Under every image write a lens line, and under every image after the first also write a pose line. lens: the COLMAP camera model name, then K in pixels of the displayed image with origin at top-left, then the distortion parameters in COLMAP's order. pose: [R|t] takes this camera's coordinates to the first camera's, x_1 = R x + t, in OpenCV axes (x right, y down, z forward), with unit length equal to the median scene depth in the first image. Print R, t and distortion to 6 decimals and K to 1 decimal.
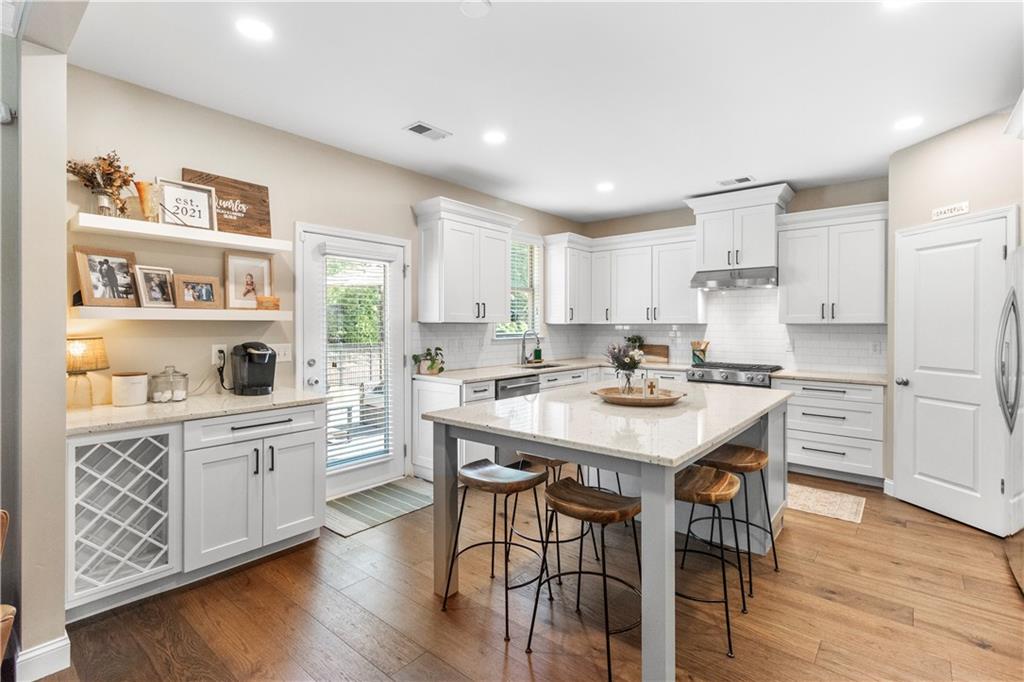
lens RADIAL K [[477.5, 0, 510.5], [0, 477.5, 320.7], [0, 0, 1]] dist [0.001263, 0.001262]
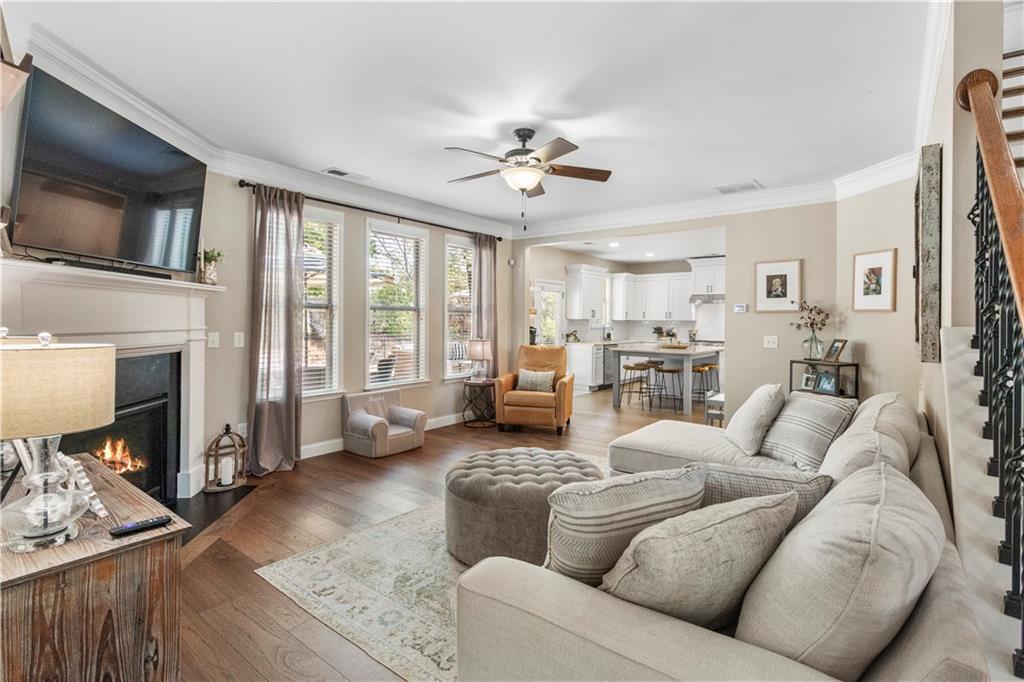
lens RADIAL K [[477.5, 0, 516.4], [0, 477.5, 320.7], [0, 0, 1]] dist [0.001263, 0.001262]
pose [[0.999002, 0.006047, 0.044253, -0.533610], [-0.006338, 0.999959, 0.006434, -0.001026], [-0.044212, -0.006708, 0.999000, -1.200610]]
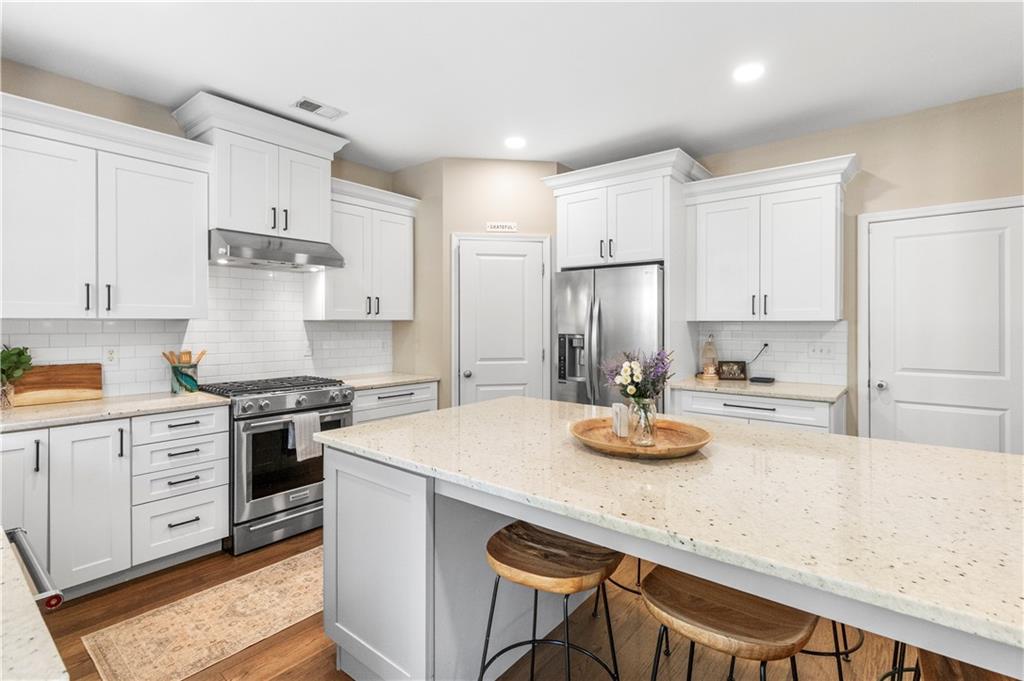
lens RADIAL K [[477.5, 0, 512.8], [0, 477.5, 323.5], [0, 0, 1]] dist [0.001263, 0.001262]
pose [[-0.015114, -0.002262, 0.999883, -0.226648], [-0.008761, 0.999959, 0.002130, 0.008317], [-0.999847, -0.008728, -0.015133, 0.787948]]
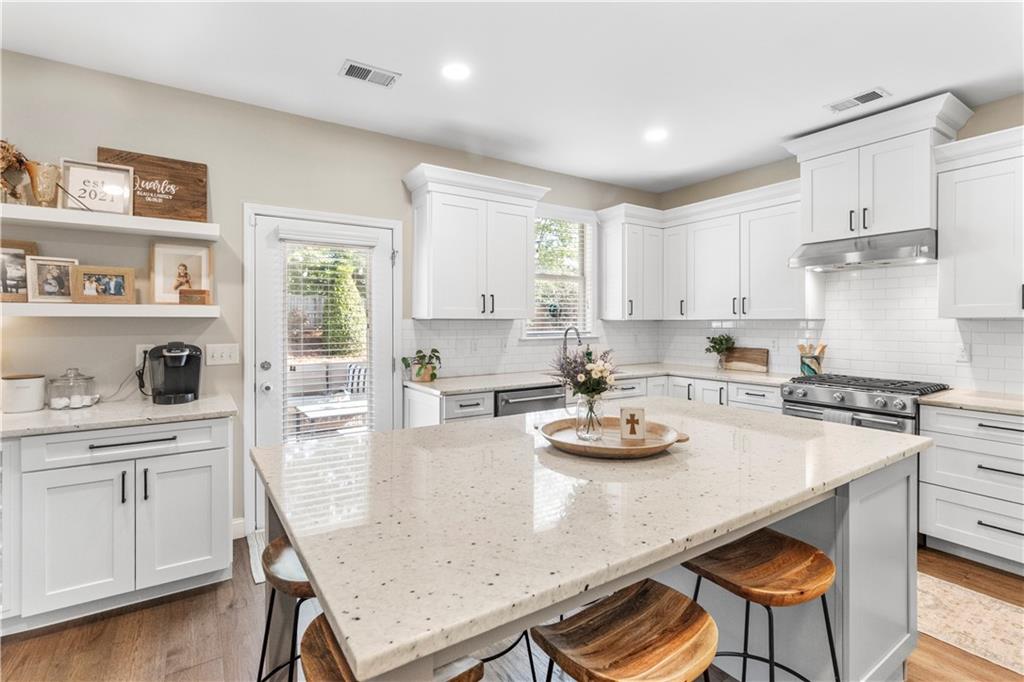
lens RADIAL K [[477.5, 0, 511.3], [0, 477.5, 321.4], [0, 0, 1]] dist [0.001263, 0.001262]
pose [[0.958695, -0.002932, -0.284421, 0.217262], [0.005001, 0.999966, 0.006550, 0.003606], [0.284392, -0.007702, 0.958677, 0.251212]]
